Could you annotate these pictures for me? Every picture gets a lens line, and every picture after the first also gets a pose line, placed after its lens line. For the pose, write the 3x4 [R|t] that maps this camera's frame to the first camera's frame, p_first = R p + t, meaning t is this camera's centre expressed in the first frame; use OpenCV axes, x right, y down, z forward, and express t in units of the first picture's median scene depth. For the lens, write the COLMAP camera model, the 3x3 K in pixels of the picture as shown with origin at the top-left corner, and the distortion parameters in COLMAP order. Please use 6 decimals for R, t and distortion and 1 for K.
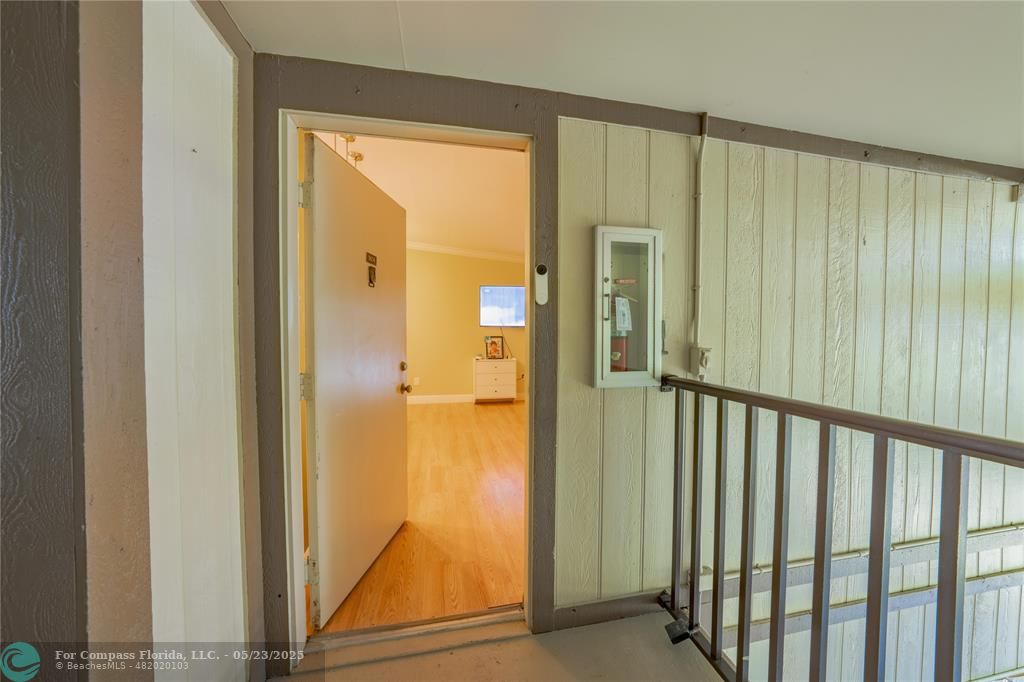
lens RADIAL K [[360.4, 0, 512.0], [0, 360.4, 341.0], [0, 0, 1]] dist [-0.042979, 0.008863]
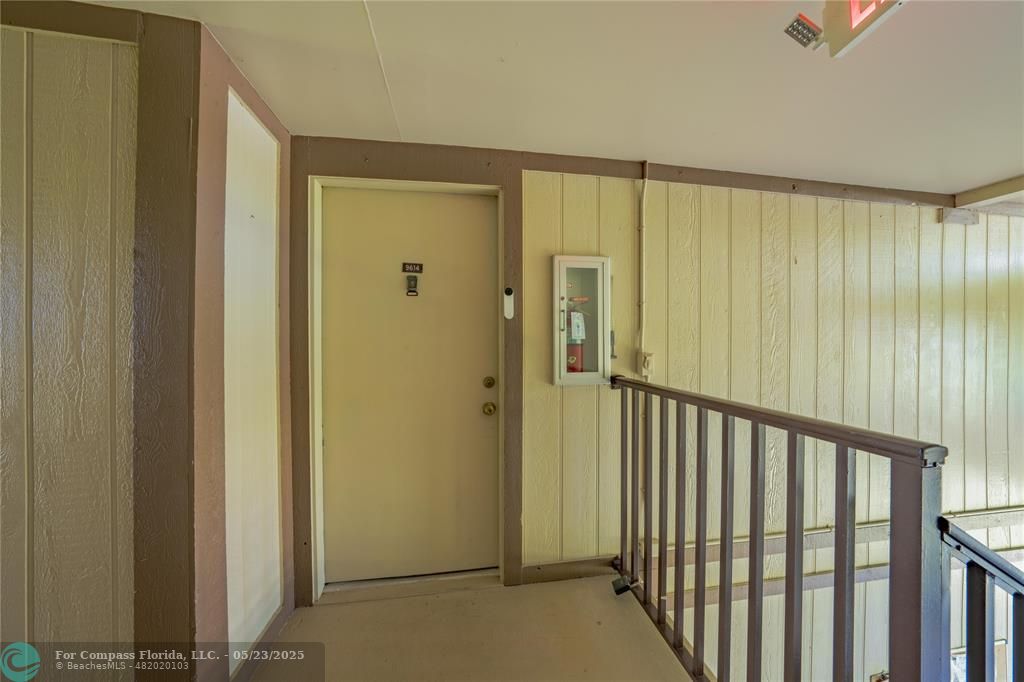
lens RADIAL K [[360.4, 0, 512.0], [0, 360.4, 341.0], [0, 0, 1]] dist [-0.042979, 0.008863]
pose [[0.999019, -0.003452, -0.044156, 0.136278], [0.002503, 0.999765, -0.021535, 0.003500], [0.044220, 0.021403, 0.998793, -0.241914]]
